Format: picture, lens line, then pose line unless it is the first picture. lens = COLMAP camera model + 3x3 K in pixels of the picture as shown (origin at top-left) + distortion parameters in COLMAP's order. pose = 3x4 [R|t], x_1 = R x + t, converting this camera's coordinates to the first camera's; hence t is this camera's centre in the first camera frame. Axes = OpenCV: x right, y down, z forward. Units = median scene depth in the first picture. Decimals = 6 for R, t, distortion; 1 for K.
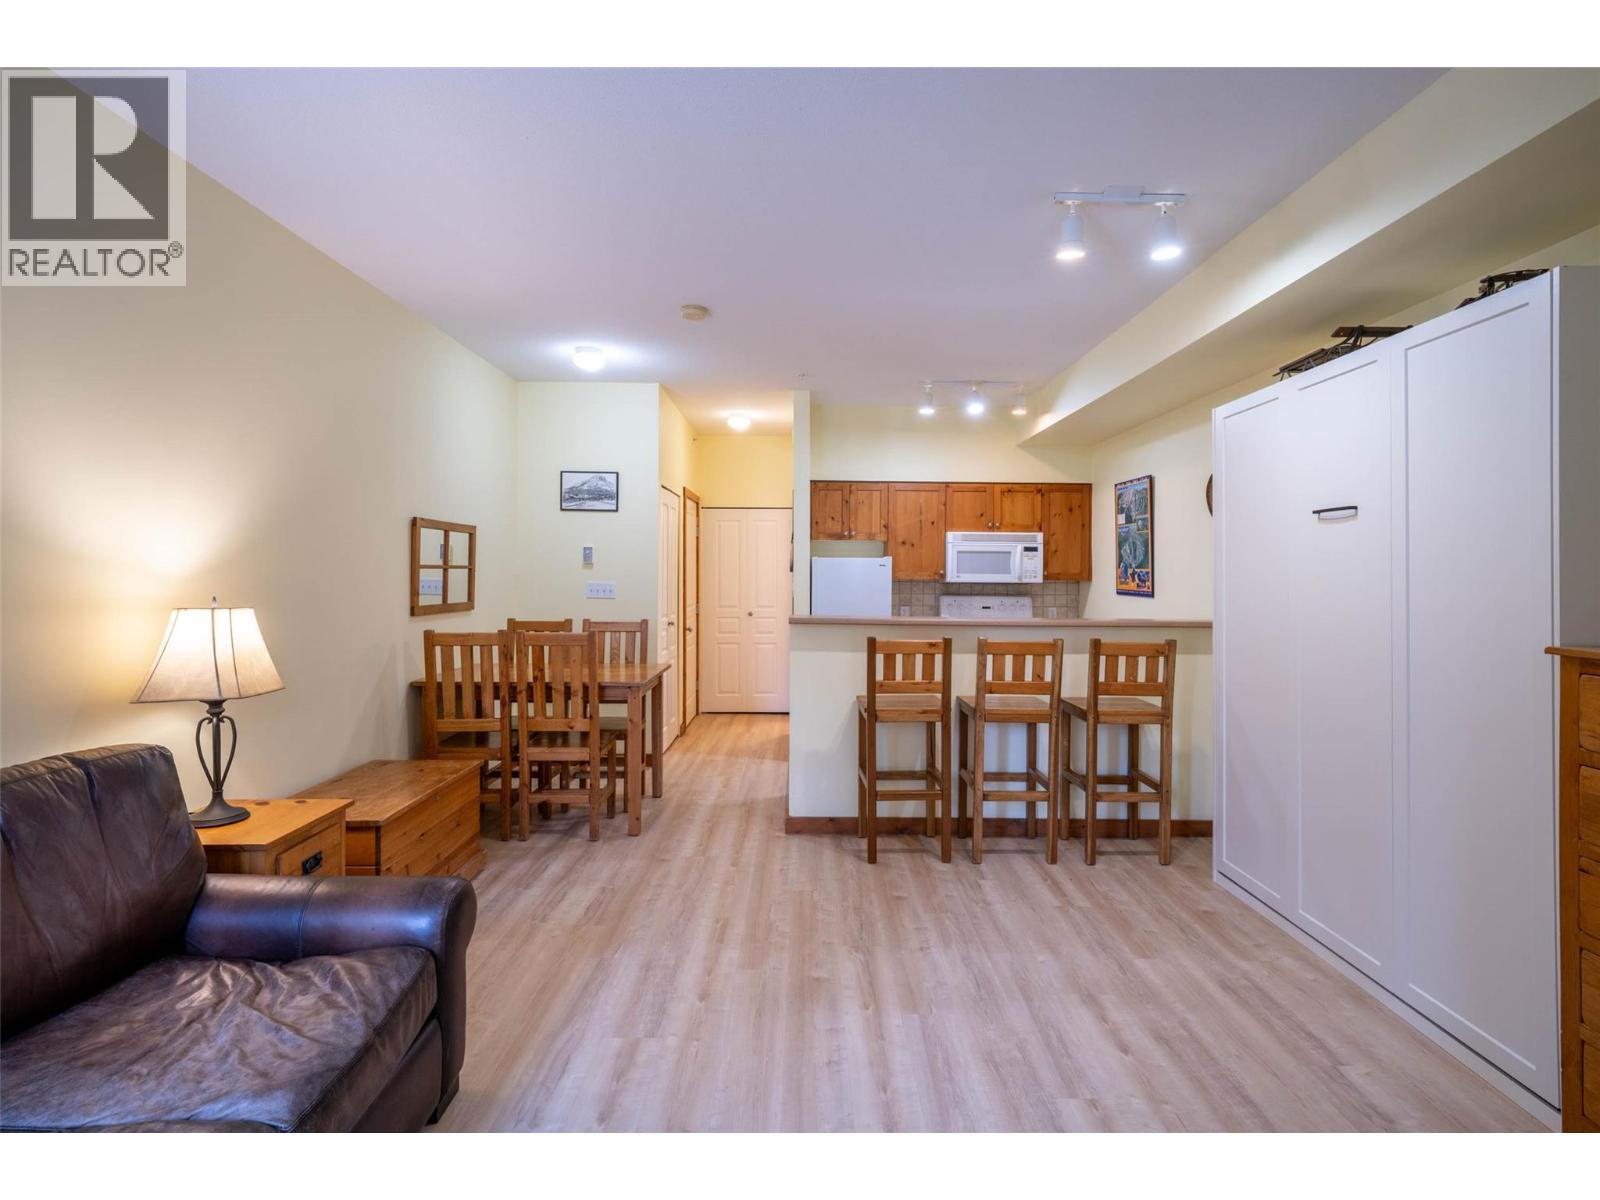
lens RADIAL K [[798.8, 0, 788.0], [0, 798.8, 588.2], [0, 0, 1]] dist [0.002442, 0.000842]
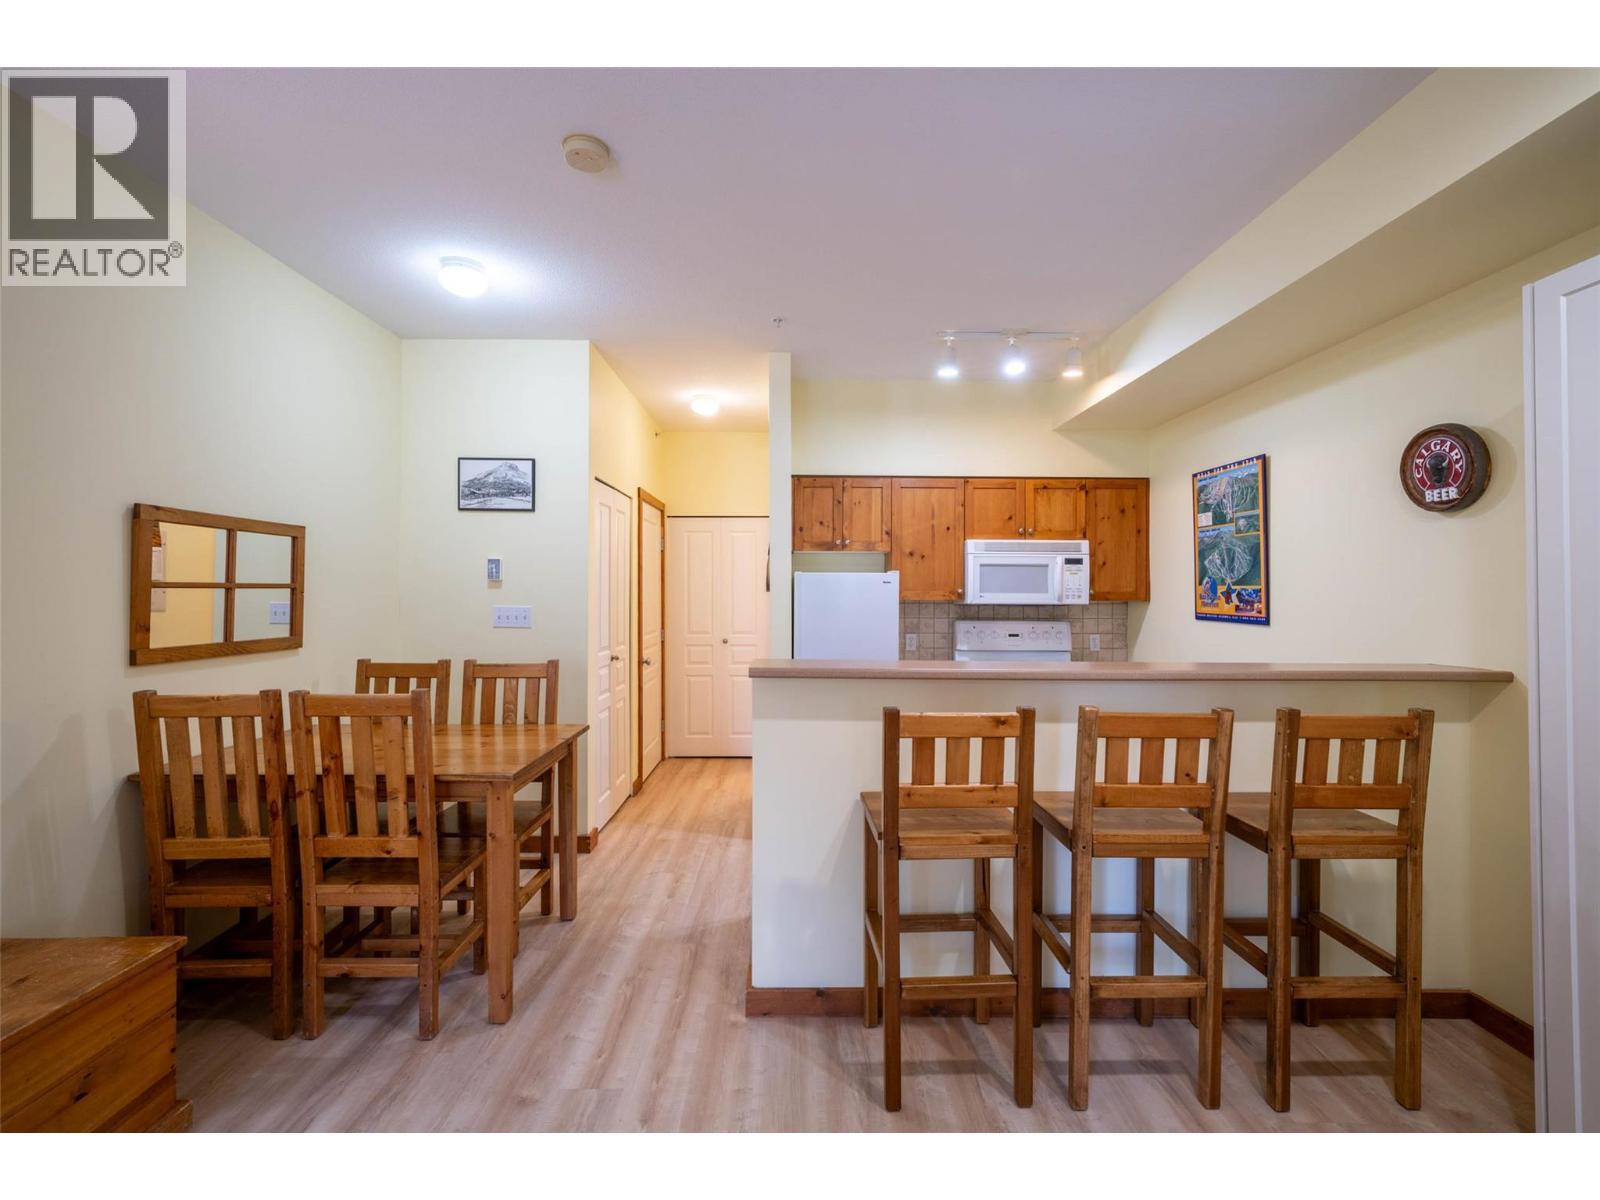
lens RADIAL K [[712.7, 0, 789.1], [0, 712.7, 591.9], [0, 0, 1]] dist [0.000598, 0.000405]
pose [[0.999948, -0.003464, 0.009610, 0.019737], [0.003647, 0.999810, -0.019136, -0.007136], [-0.009542, 0.019170, 0.999771, 0.340925]]
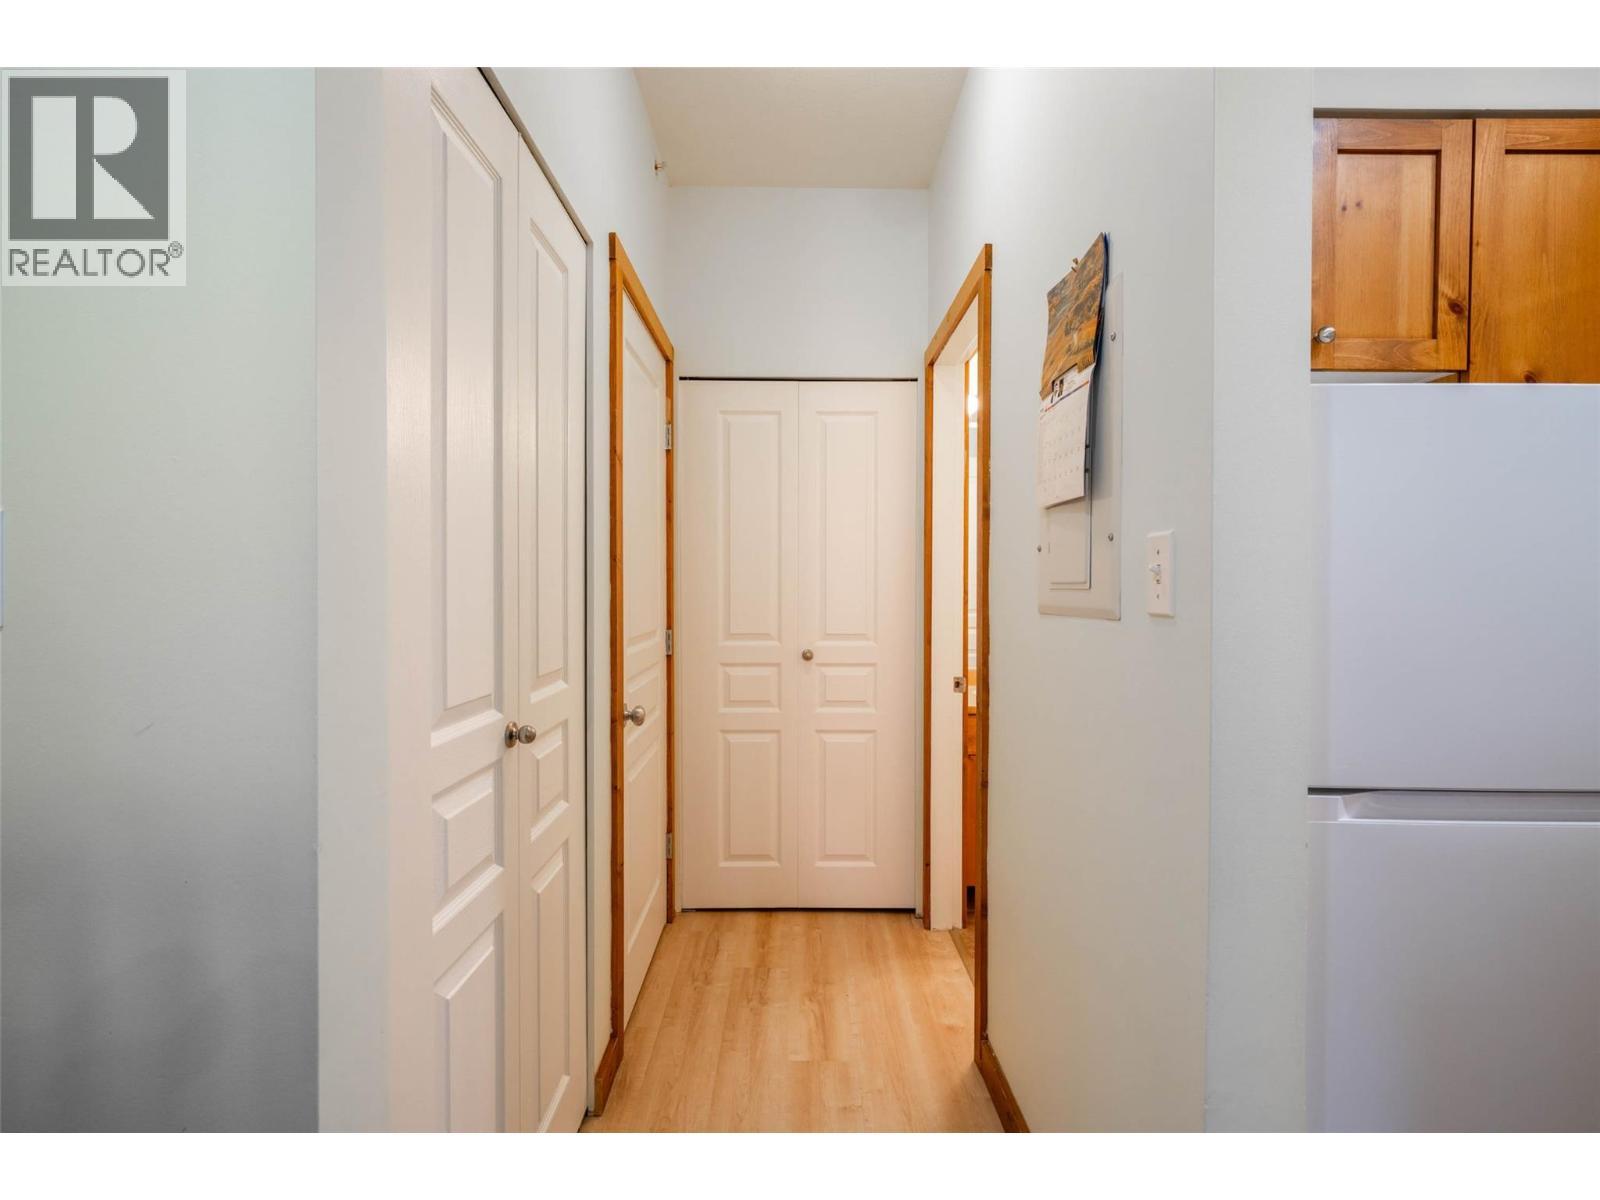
lens RADIAL K [[779.2, 0, 800.0], [0, 779.2, 600.0], [0, 0, 1]] dist [0.001856, 0.000467]
pose [[0.999660, 0.000993, 0.026053, -0.085723], [-0.000930, 0.999997, -0.002437, 0.009613], [-0.026055, 0.002412, 0.999658, 0.887872]]
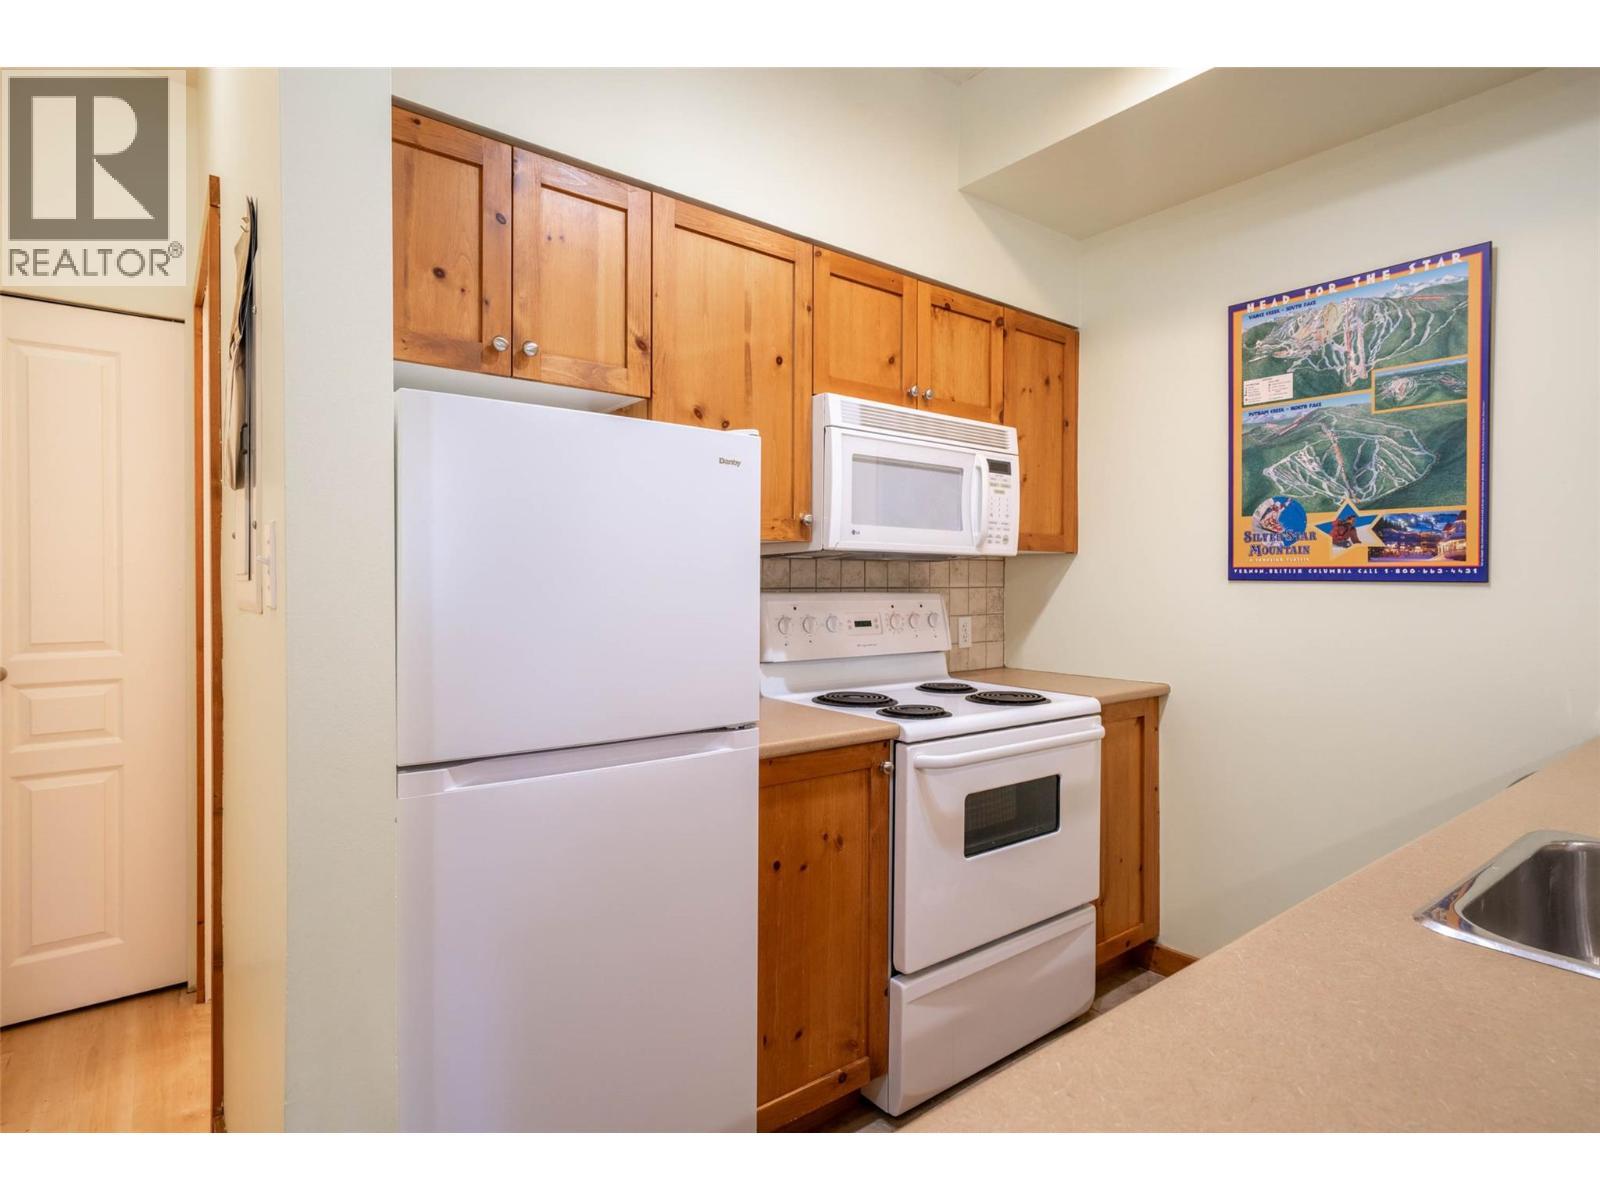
lens RADIAL K [[835.6, 0, 821.6], [0, 835.6, 584.9], [0, 0, 1]] dist [0.004272, 0.002056]
pose [[0.766513, -0.005945, 0.642201, -0.020457], [0.013931, 0.999876, -0.007371, 0.010679], [-0.642077, 0.014597, 0.766501, 0.841795]]
